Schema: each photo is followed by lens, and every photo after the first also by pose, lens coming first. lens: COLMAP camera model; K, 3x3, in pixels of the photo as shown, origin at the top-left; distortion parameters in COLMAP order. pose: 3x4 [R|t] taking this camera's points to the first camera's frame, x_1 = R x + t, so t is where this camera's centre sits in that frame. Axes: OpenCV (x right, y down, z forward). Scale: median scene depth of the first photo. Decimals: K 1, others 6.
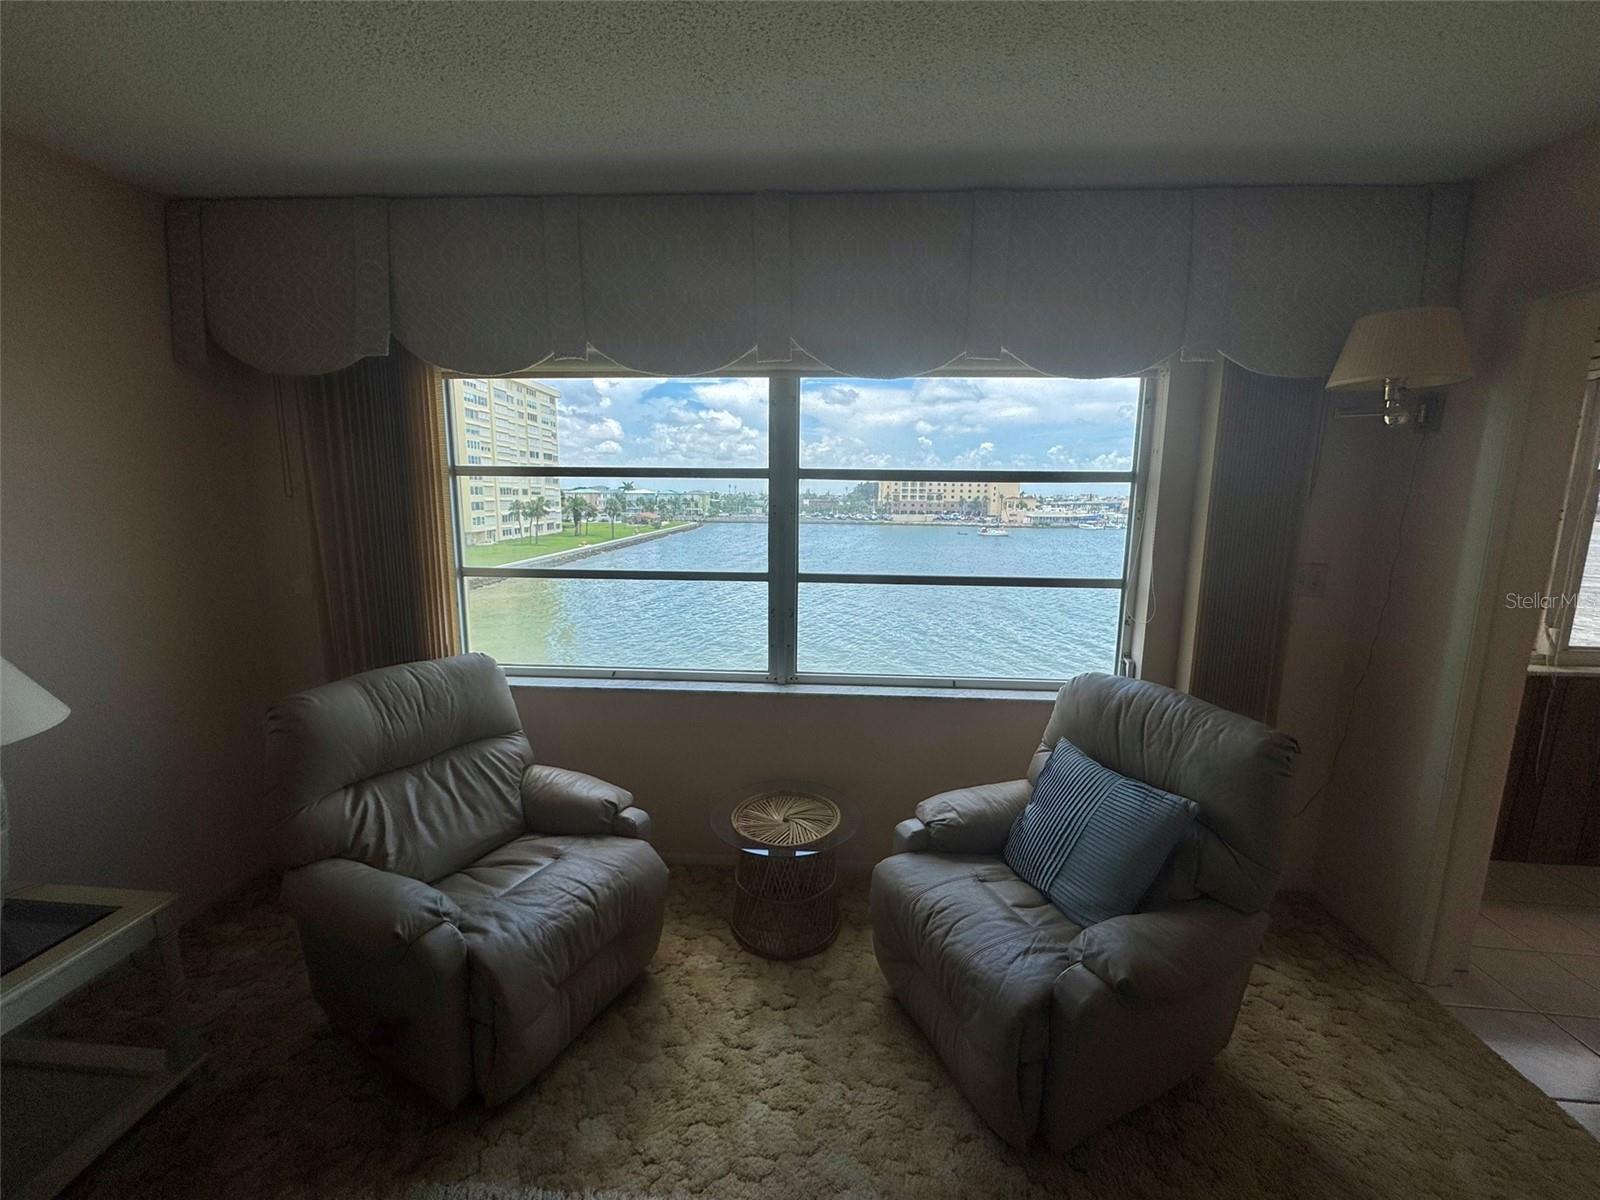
lens RADIAL K [[636.1, 0, 801.6], [0, 636.1, 596.6], [0, 0, 1]] dist [-0.002185, 0.000085]
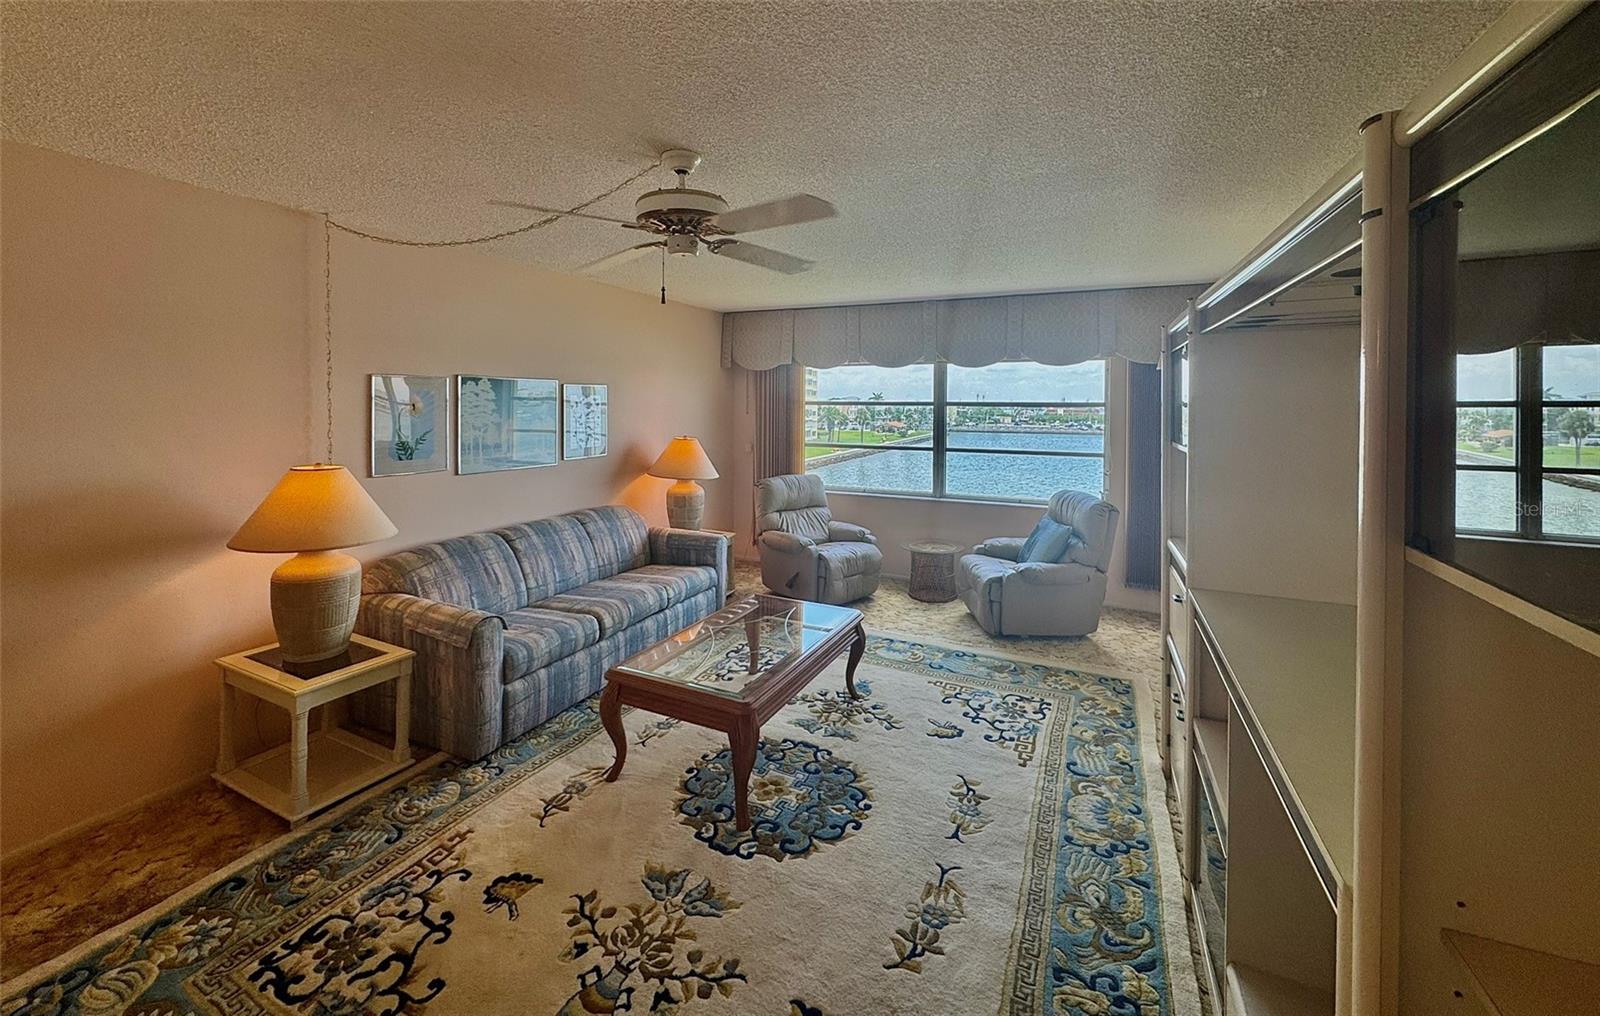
lens RADIAL K [[636.9, 0, 797.9], [0, 636.9, 410.0], [0, 0, 1]] dist [0.000359, 0.000178]
pose [[0.925978, -0.003108, -0.377565, 0.381486], [-0.053424, 0.988827, -0.139162, 0.182129], [0.373779, 0.149032, 0.915466, -1.344432]]
